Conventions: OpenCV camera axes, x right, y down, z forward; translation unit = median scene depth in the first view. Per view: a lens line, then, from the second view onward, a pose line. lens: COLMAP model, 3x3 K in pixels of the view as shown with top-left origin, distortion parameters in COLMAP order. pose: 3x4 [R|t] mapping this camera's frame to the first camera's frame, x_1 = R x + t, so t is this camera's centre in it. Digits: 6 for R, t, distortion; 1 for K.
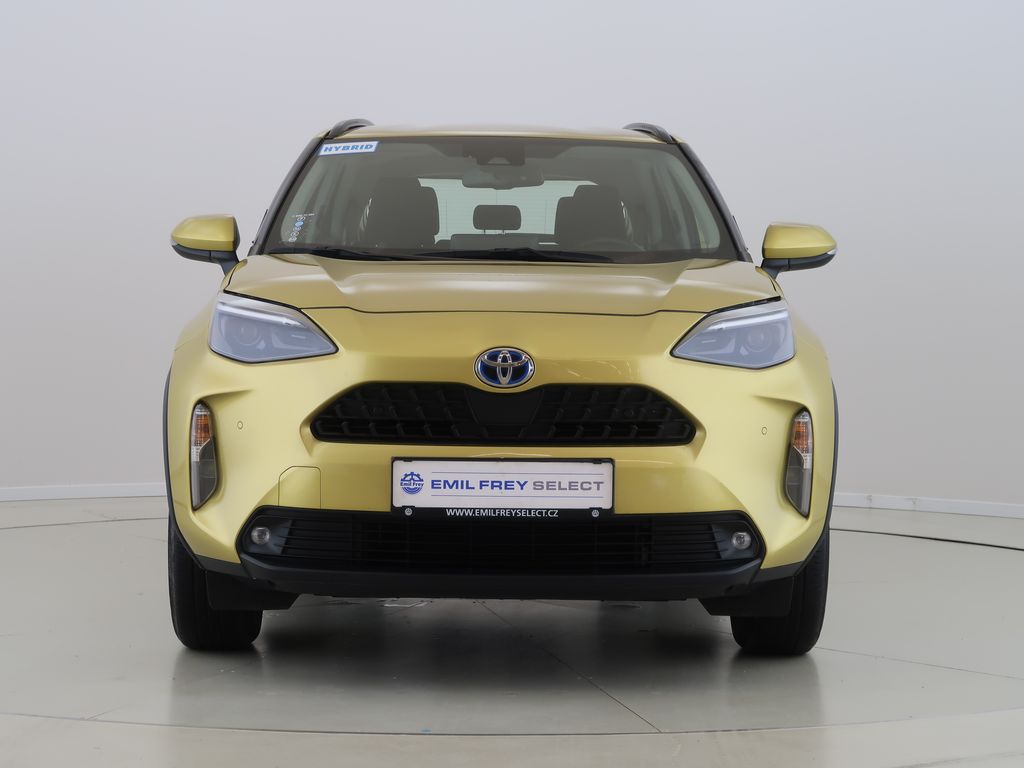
lens RADIAL K [[1491.4, 0, 512.0], [0, 1491.4, 384.0], [0, 0, 1]] dist [-0.034940, -0.021828]
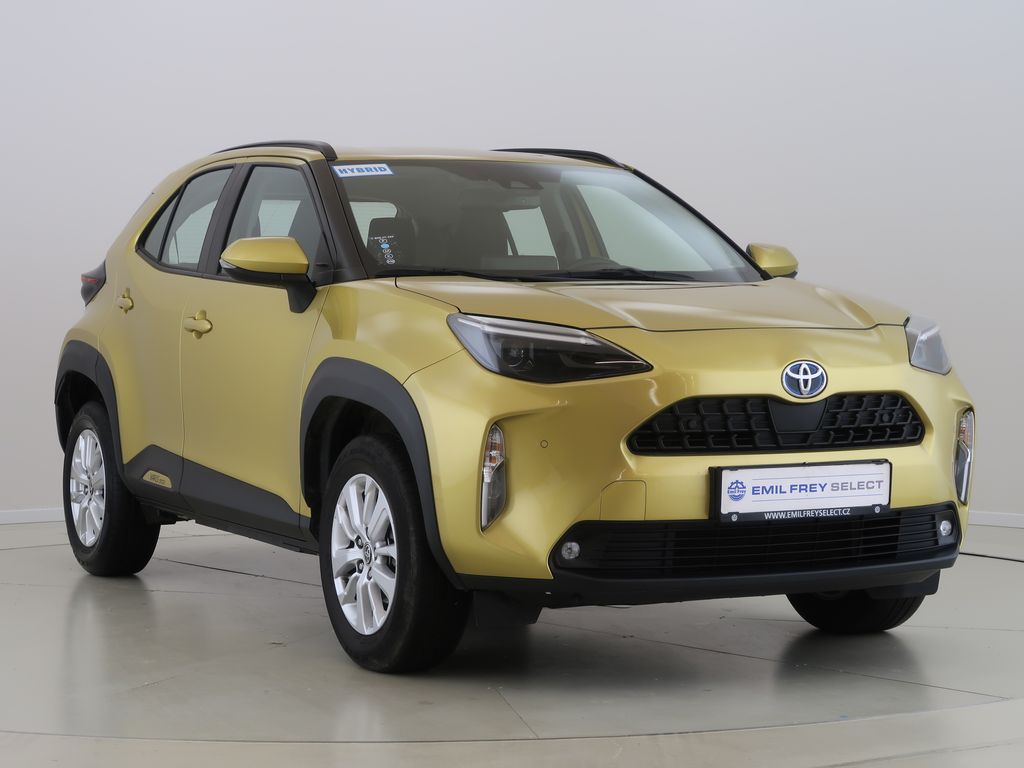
lens RADIAL K [[1515.5, 0, 512.0], [0, 1515.5, 384.0], [0, 0, 1]] dist [-0.231491, 0.030410]
pose [[0.962386, -0.029814, 0.270046, -0.497765], [0.033723, 0.999383, -0.009845, -0.003995], [-0.269586, 0.018581, 0.962797, 0.010759]]
